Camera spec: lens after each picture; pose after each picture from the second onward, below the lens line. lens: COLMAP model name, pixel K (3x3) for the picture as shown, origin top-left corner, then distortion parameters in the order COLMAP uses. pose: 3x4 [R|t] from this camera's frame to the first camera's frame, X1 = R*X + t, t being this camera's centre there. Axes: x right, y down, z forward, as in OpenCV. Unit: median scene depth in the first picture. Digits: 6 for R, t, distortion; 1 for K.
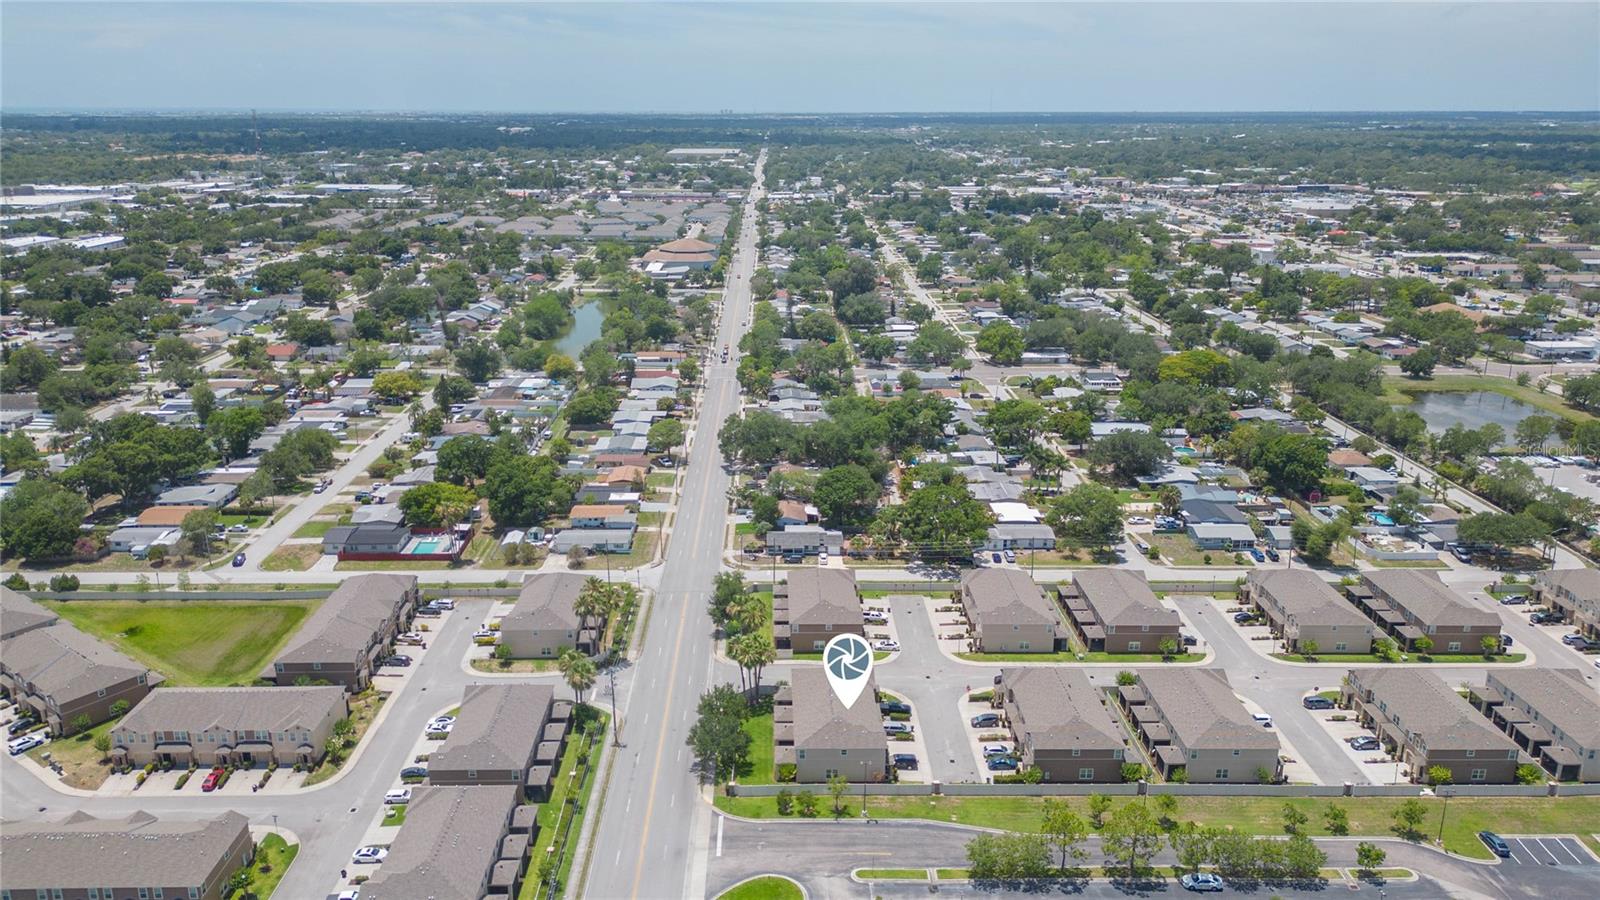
lens RADIAL K [[1120.5, 0, 815.5], [0, 1120.5, 442.3], [0, 0, 1]] dist [0.076778, -0.073986]
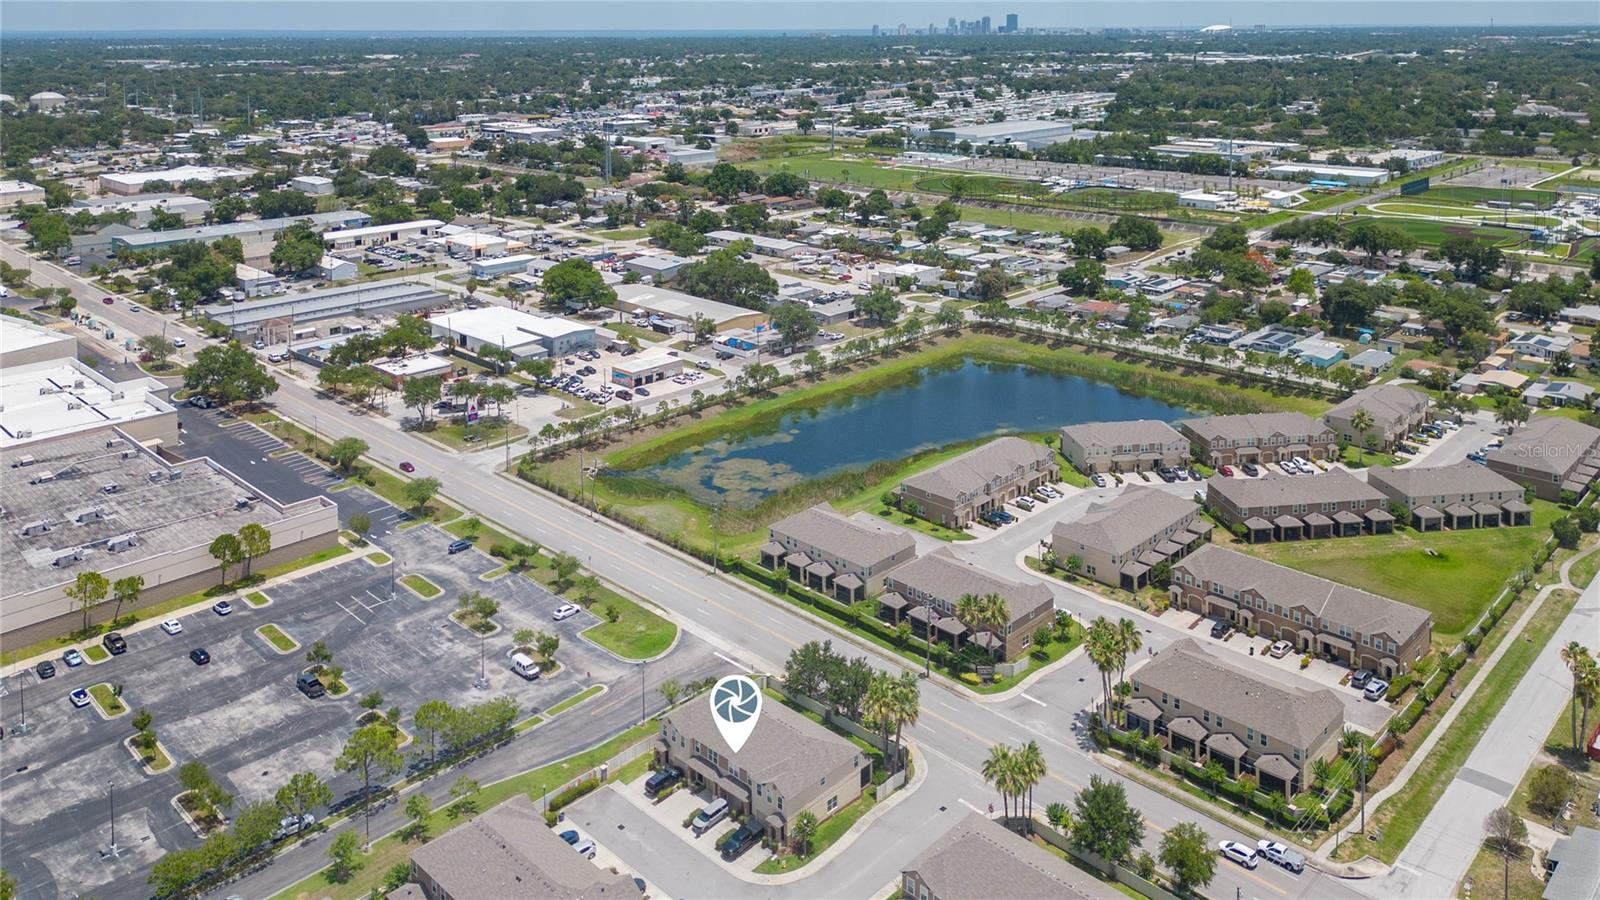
lens RADIAL K [[1204.8, 0, 800.0], [0, 1204.8, 450.0], [0, 0, 1]] dist [0.083451, -0.100160]
pose [[-0.733270, 0.225395, -0.641492, 0.346387], [-0.196527, 0.832931, 0.517304, -0.268893], [0.650916, 0.505394, -0.566467, 0.969915]]
